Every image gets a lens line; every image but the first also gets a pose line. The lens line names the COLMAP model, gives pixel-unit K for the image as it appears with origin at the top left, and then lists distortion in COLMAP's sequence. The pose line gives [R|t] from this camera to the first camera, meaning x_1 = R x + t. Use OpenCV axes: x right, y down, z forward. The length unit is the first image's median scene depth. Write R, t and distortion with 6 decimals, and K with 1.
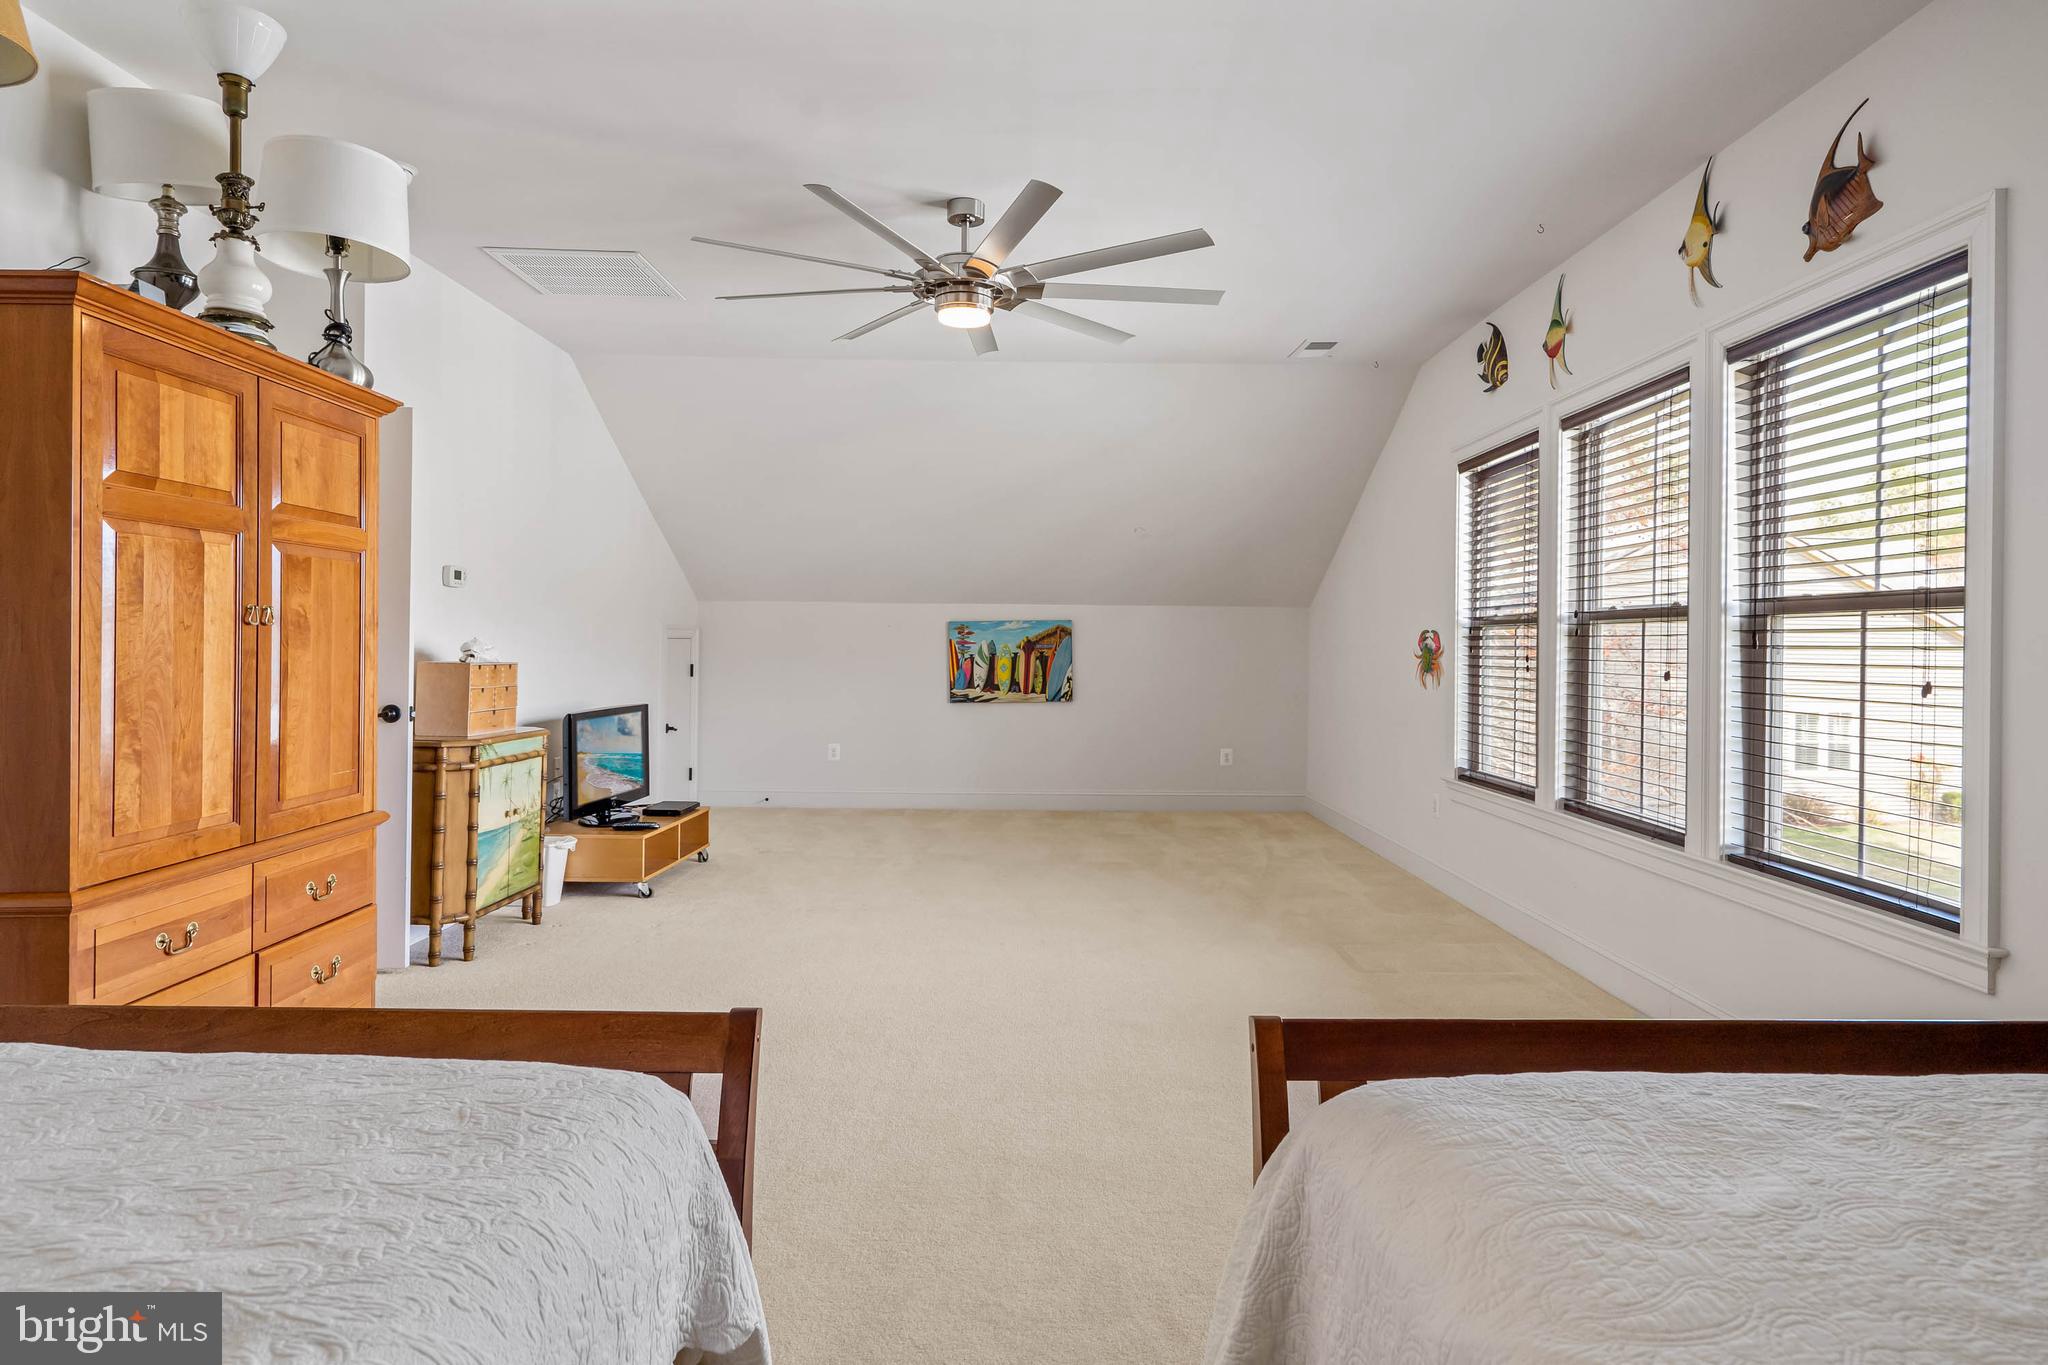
lens RADIAL K [[1162.3, 0, 1031.8], [0, 1162.3, 644.1], [0, 0, 1]] dist [0.003910, 0.001026]
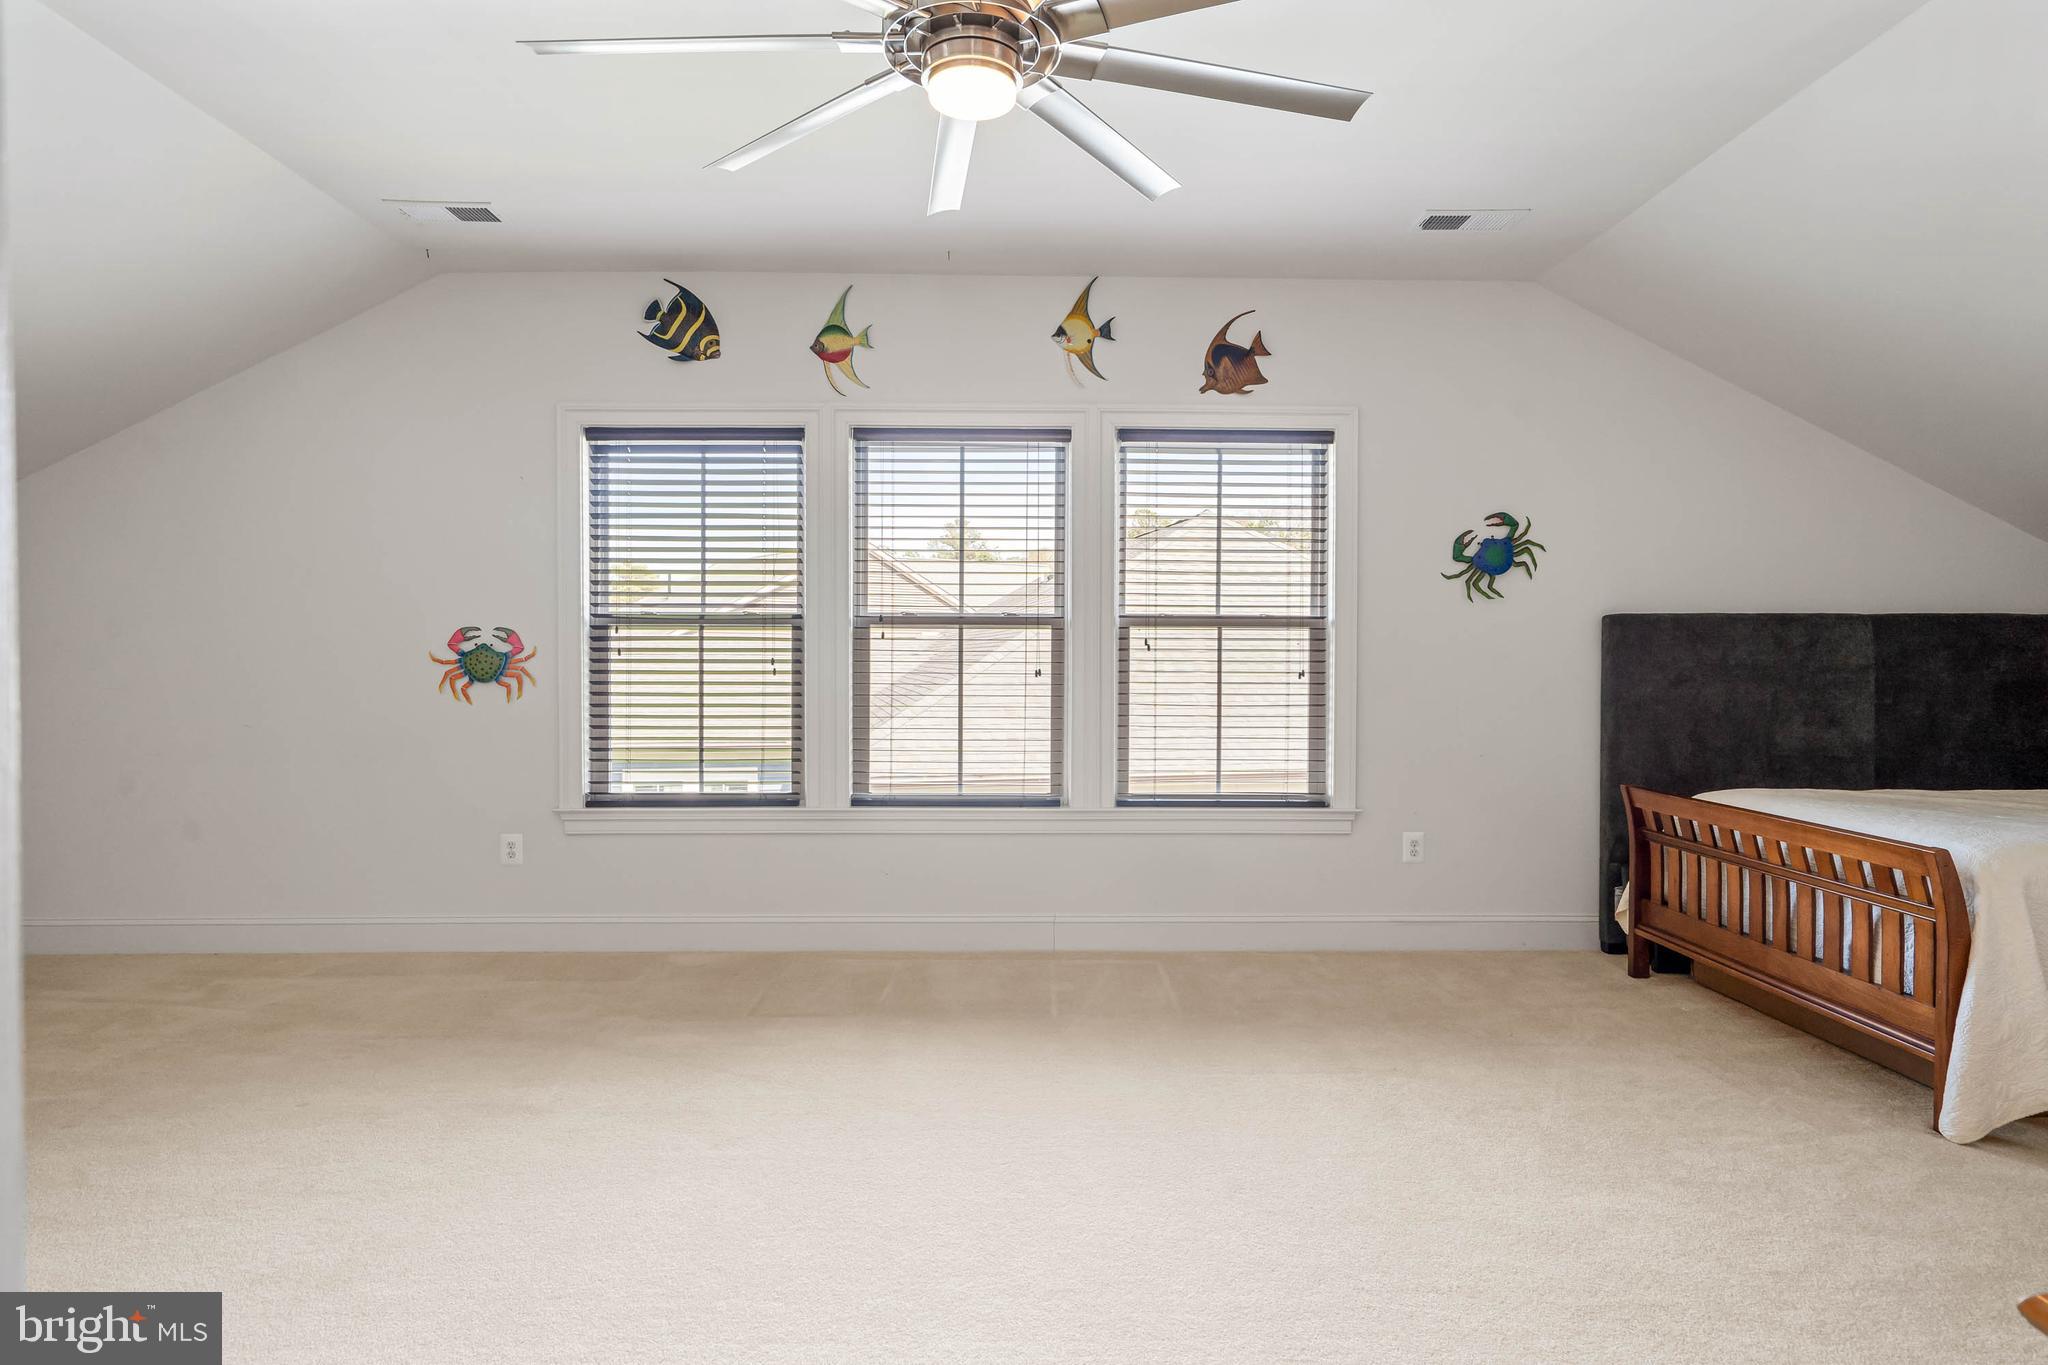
lens RADIAL K [[1208.6, 0, 1025.0], [0, 1208.6, 733.3], [0, 0, 1]] dist [0.002317, 0.000161]
pose [[-0.014327, -0.039771, 0.999106, -0.732450], [-0.002398, 0.999207, 0.039740, 0.040464], [-0.999894, -0.001826, -0.014411, 1.002204]]
